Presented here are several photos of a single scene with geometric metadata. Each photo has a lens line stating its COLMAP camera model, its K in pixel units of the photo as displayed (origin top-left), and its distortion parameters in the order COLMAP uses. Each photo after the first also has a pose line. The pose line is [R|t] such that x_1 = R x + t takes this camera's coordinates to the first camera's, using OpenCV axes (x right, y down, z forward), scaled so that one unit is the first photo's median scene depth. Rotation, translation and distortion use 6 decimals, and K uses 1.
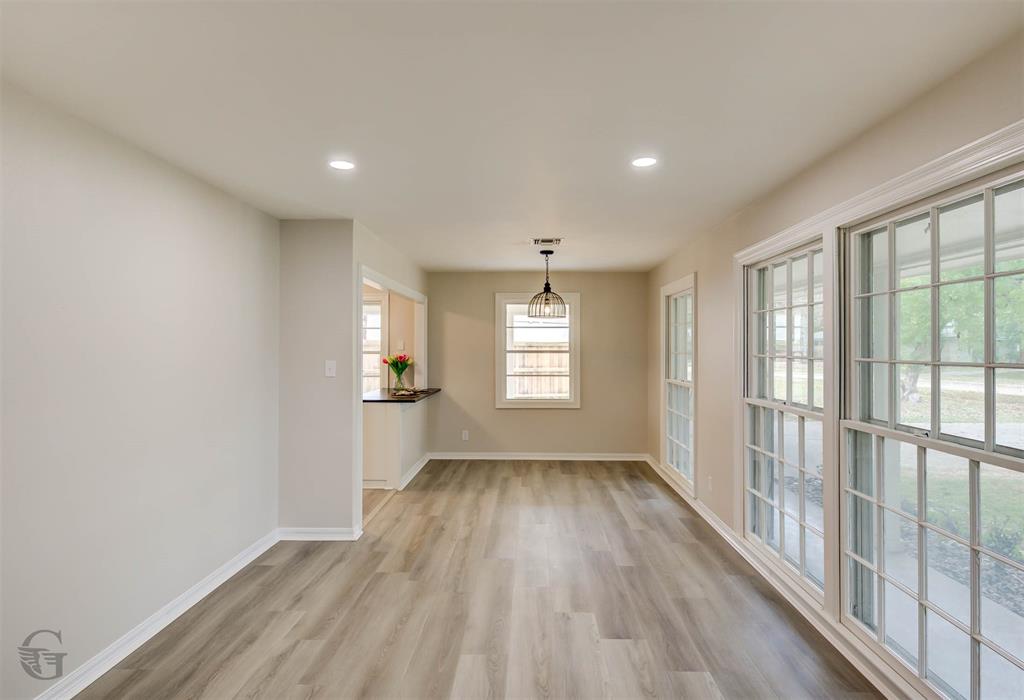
lens RADIAL K [[518.6, 0, 509.9], [0, 518.6, 346.1], [0, 0, 1]] dist [0.001417, 0.000147]
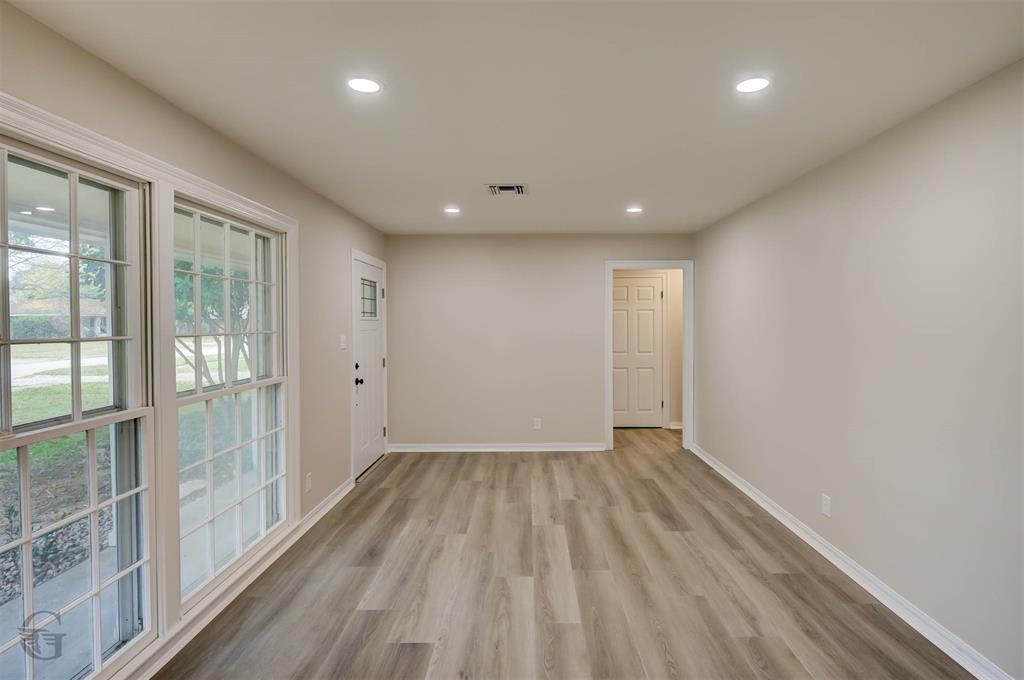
lens RADIAL K [[491.0, 0, 512.7], [0, 491.0, 336.2], [0, 0, 1]] dist [0.002381, 0.000120]
pose [[-0.999942, 0.002810, -0.010424, 0.047487], [0.002568, 0.999728, 0.023161, 0.007444], [0.010486, 0.023133, -0.999677, 1.905623]]
